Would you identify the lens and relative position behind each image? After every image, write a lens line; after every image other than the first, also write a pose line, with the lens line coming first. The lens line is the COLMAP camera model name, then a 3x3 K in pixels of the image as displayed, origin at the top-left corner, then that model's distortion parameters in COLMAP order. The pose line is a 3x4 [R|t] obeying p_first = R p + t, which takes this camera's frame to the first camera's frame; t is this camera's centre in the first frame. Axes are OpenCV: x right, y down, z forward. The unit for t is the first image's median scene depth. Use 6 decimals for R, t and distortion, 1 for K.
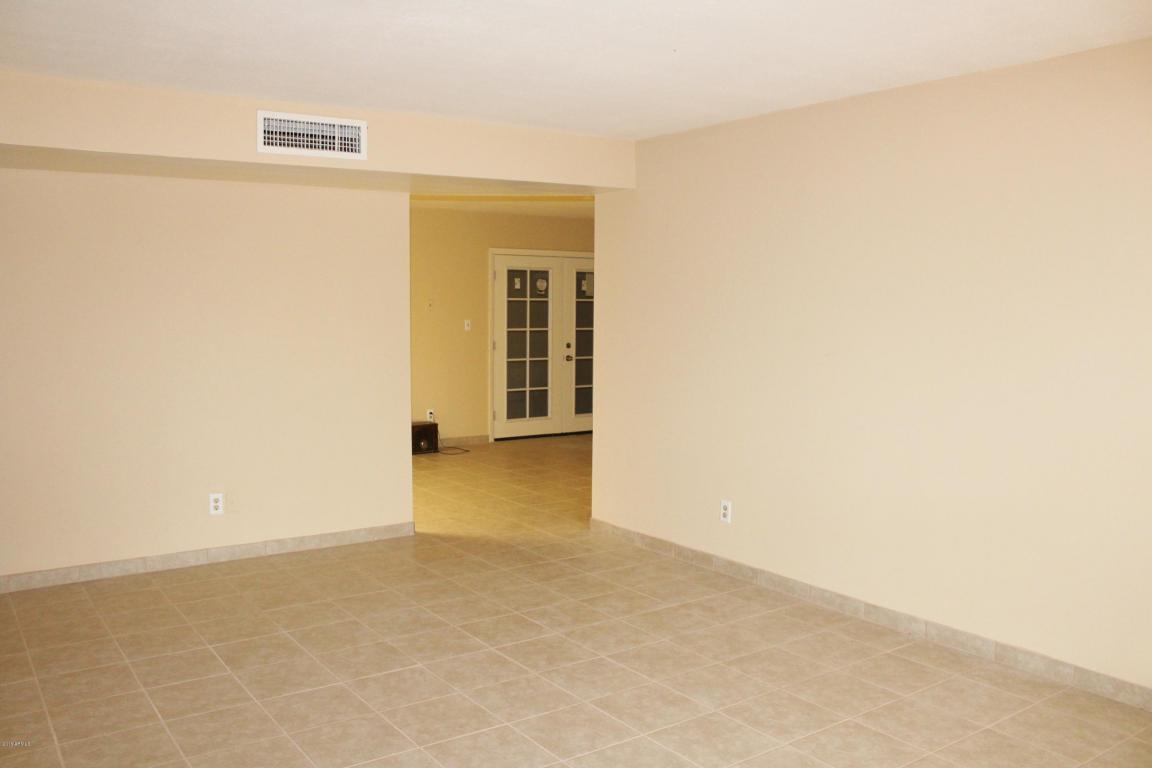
lens RADIAL K [[962.8, 0, 578.2], [0, 962.8, 389.4], [0, 0, 1]] dist [-0.170240, 0.143293]
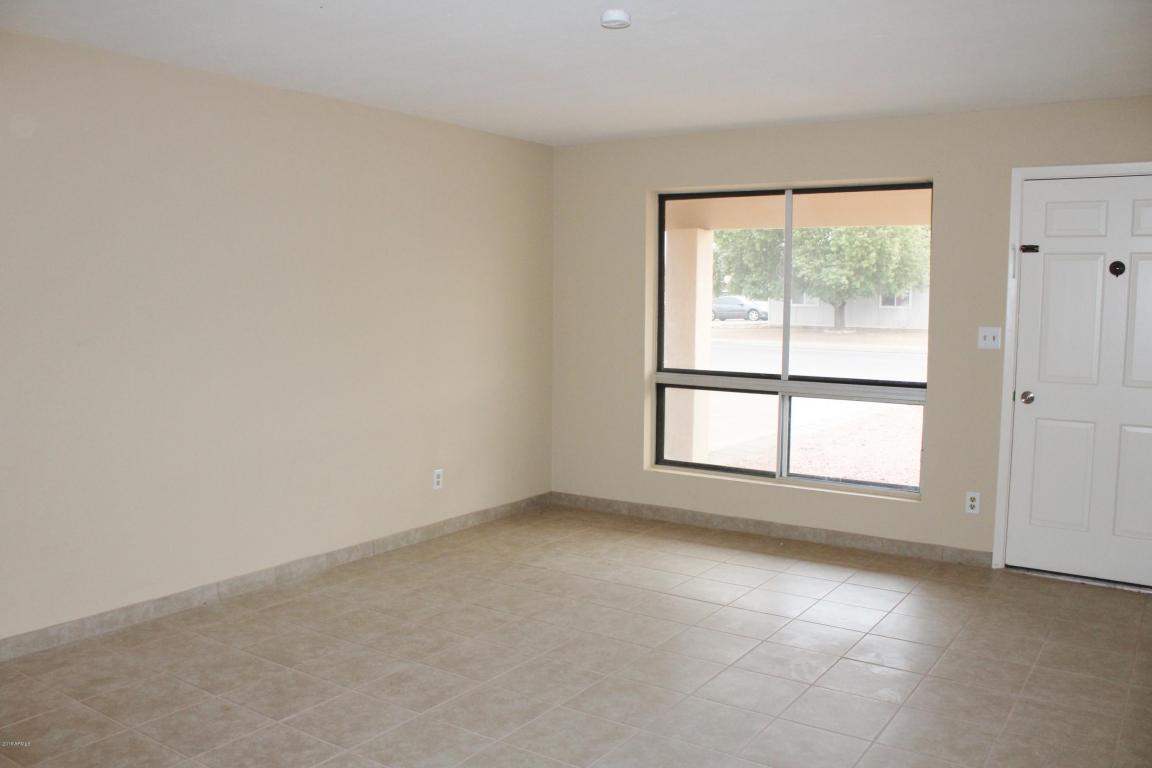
lens RADIAL K [[962.8, 0, 578.2], [0, 962.8, 389.4], [0, 0, 1]] dist [-0.170240, 0.143293]
pose [[-0.344100, -0.105376, 0.933001, -0.806809], [0.074434, 0.987493, 0.138983, -0.093923], [-0.935978, 0.117272, -0.331953, 1.037328]]
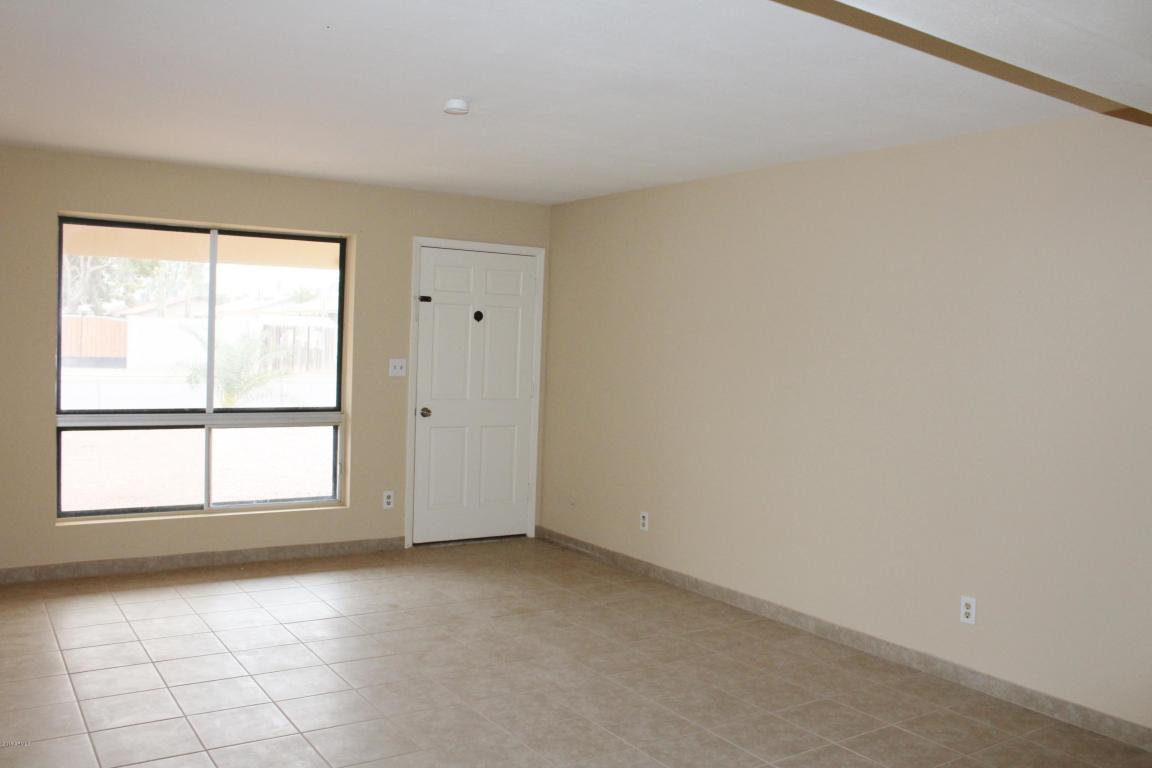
lens RADIAL K [[962.8, 0, 578.2], [0, 962.8, 389.4], [0, 0, 1]] dist [-0.170240, 0.143293]
pose [[-0.998497, -0.045382, 0.030727, -0.146766], [-0.040563, 0.988960, 0.142521, -0.156903], [-0.036856, 0.141060, -0.989315, 1.729925]]
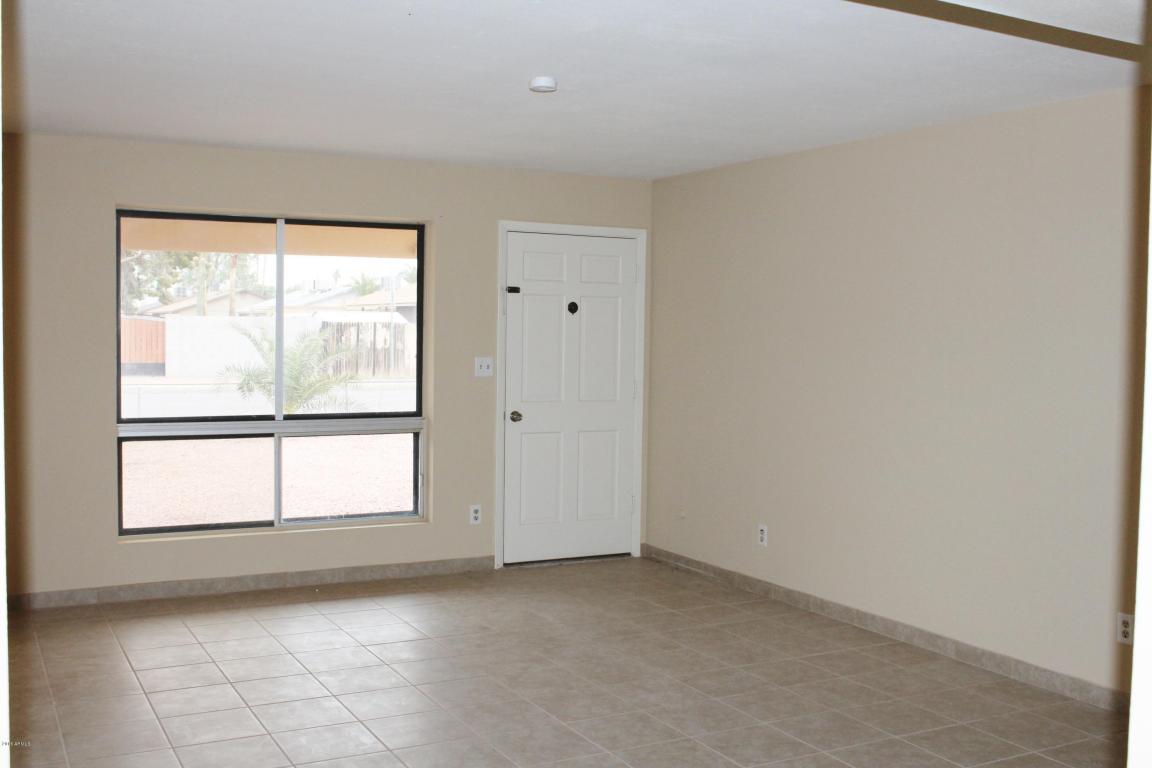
lens RADIAL K [[1165.8, 0, 576.0], [0, 1165.8, 384.0], [0, 0, 1]] dist [-0.113691, 0.007162]
pose [[-0.990597, -0.028121, 0.133891, -0.167537], [-0.009622, 0.990545, 0.136849, -0.168834], [-0.136474, 0.134274, -0.981502, 1.862180]]
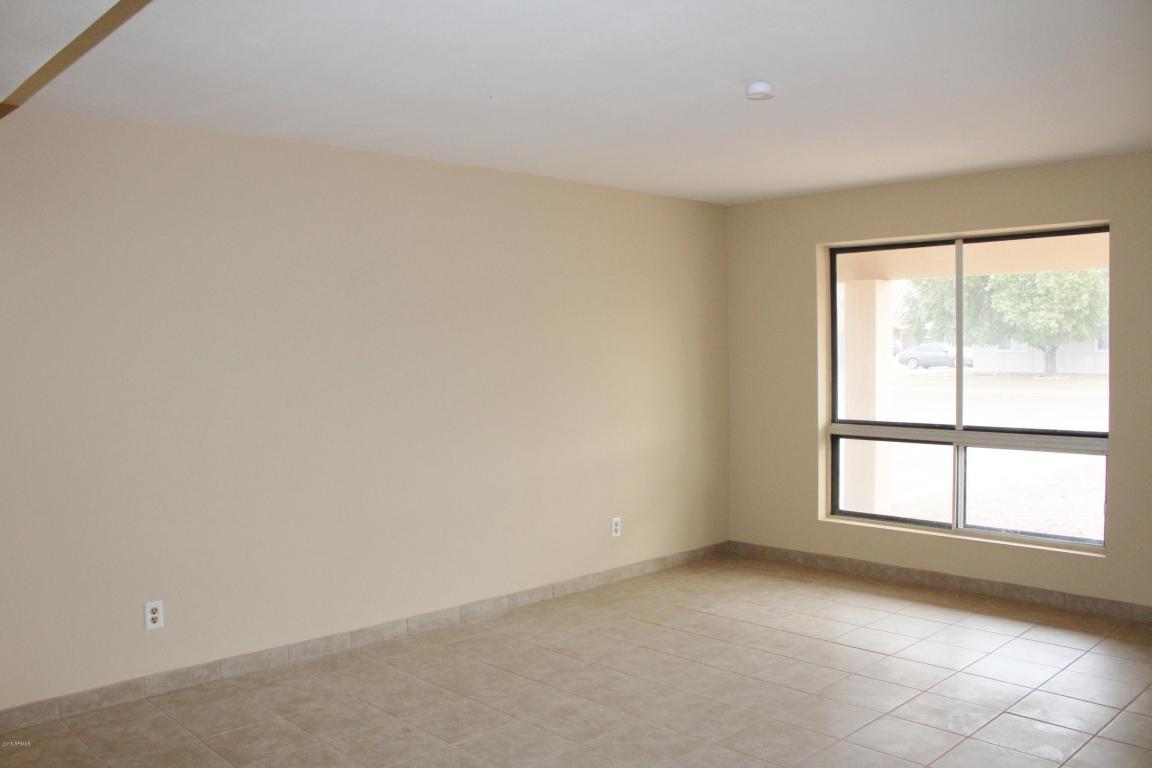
lens RADIAL K [[955.9, 0, 572.0], [0, 955.9, 395.2], [0, 0, 1]] dist [-0.163763, 0.142740]
pose [[-0.137564, -0.058330, 0.988774, -0.869293], [0.103442, 0.991960, 0.072909, -0.098684], [-0.985077, 0.112311, -0.130424, 1.011341]]
